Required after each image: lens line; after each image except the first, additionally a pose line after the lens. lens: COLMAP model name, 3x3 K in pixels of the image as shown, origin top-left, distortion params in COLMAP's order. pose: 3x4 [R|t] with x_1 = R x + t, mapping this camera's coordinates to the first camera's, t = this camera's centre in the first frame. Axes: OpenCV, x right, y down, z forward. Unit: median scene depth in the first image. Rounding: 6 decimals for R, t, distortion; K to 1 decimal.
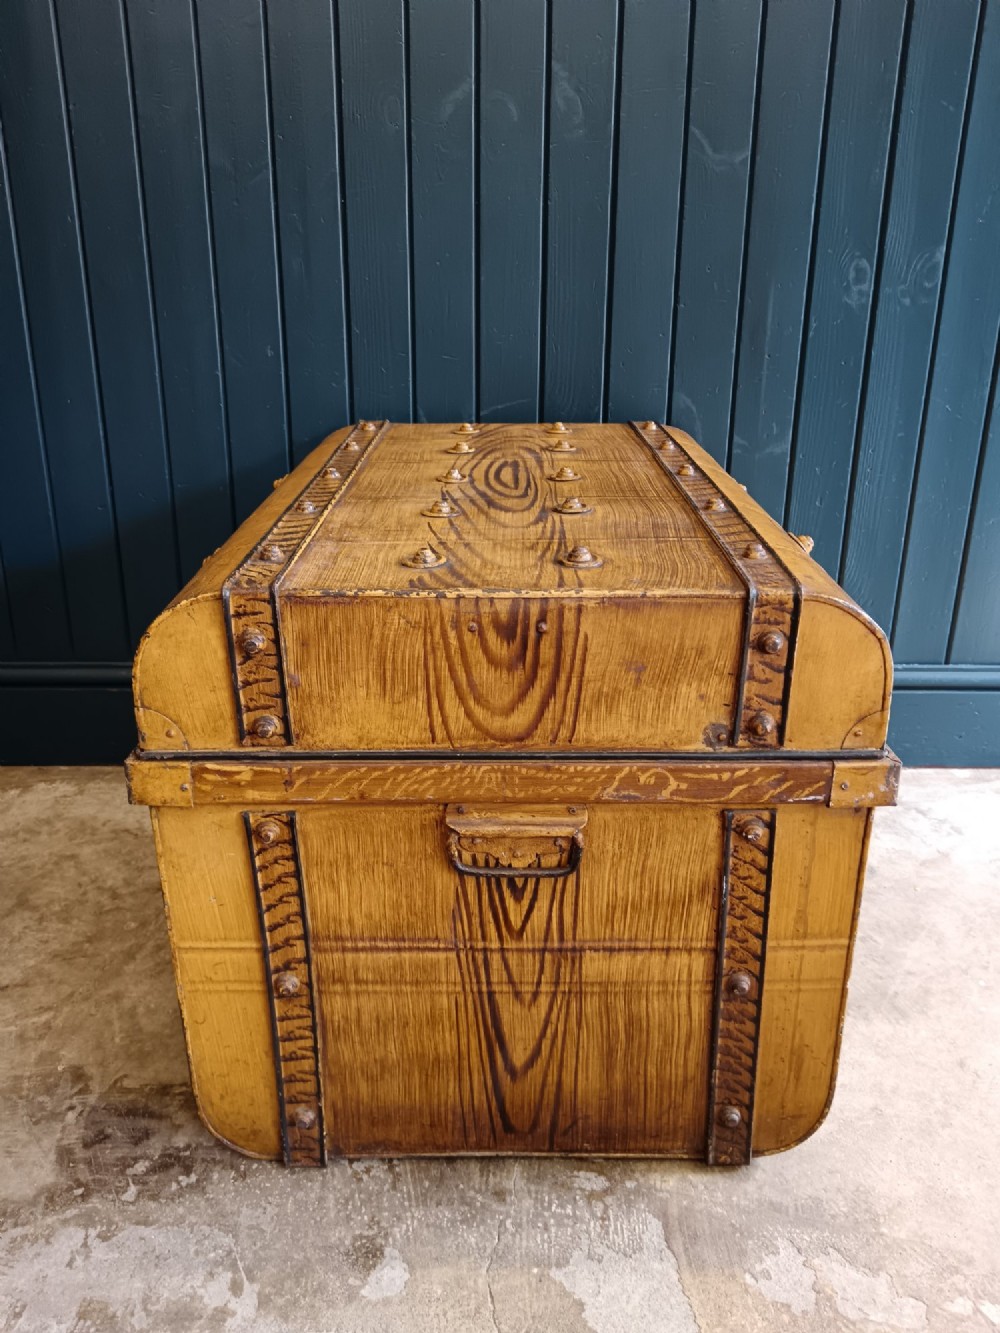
lens RADIAL K [[1055.5, 0, 503.8], [0, 1055.5, 664.2], [0, 0, 1]] dist [-0.012444, 0.005758]
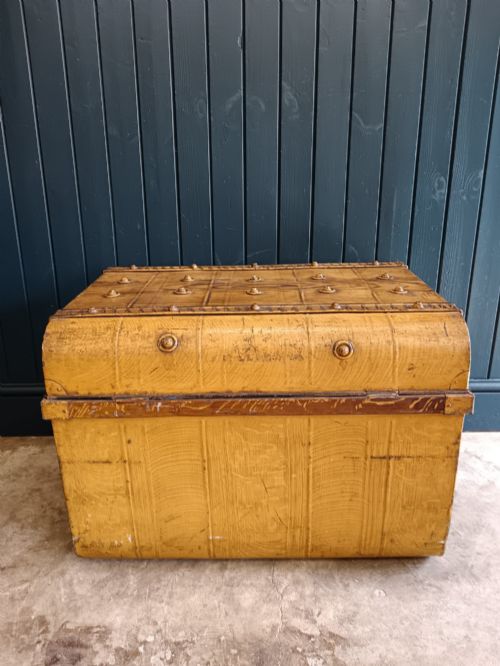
lens RADIAL K [[528.5, 0, 251.9], [0, 528.5, 330.4], [0, 0, 1]] dist [-0.019271, 0.014490]
pose [[0.999911, -0.013336, 0.000524, -0.025056], [0.013346, 0.999254, -0.036249, -0.102844], [-0.000041, 0.036253, 0.999343, 0.044109]]
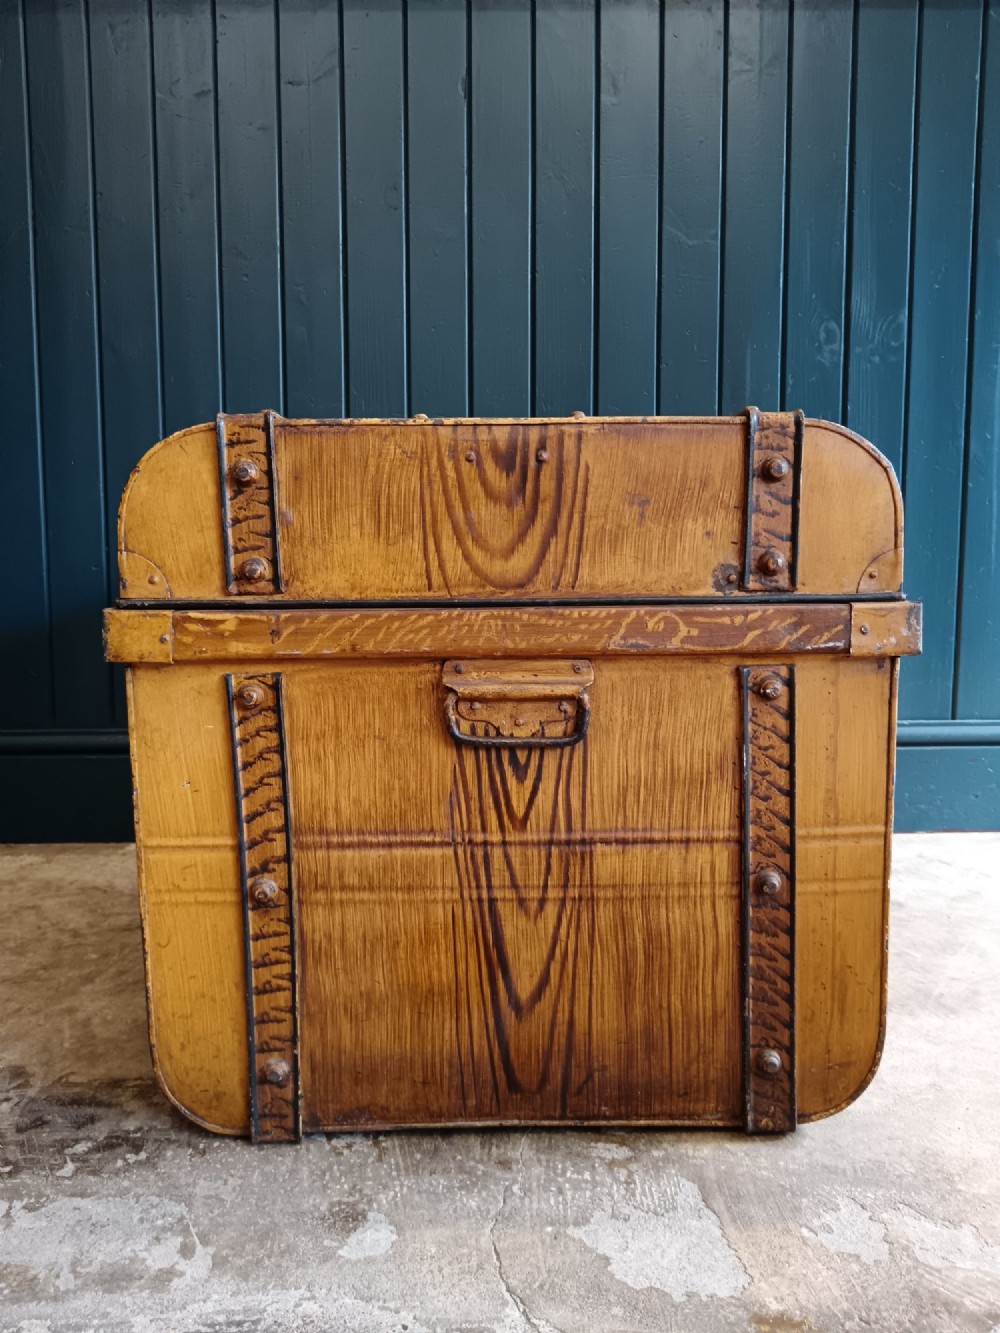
lens RADIAL K [[1057.9, 0, 503.8], [0, 1057.9, 661.4], [0, 0, 1]] dist [-0.019271, 0.014490]
pose [[0.999888, -0.010647, 0.010557, -0.008861], [0.012907, 0.969507, -0.244725, 0.311556], [-0.007630, 0.244834, 0.969535, 0.076379]]
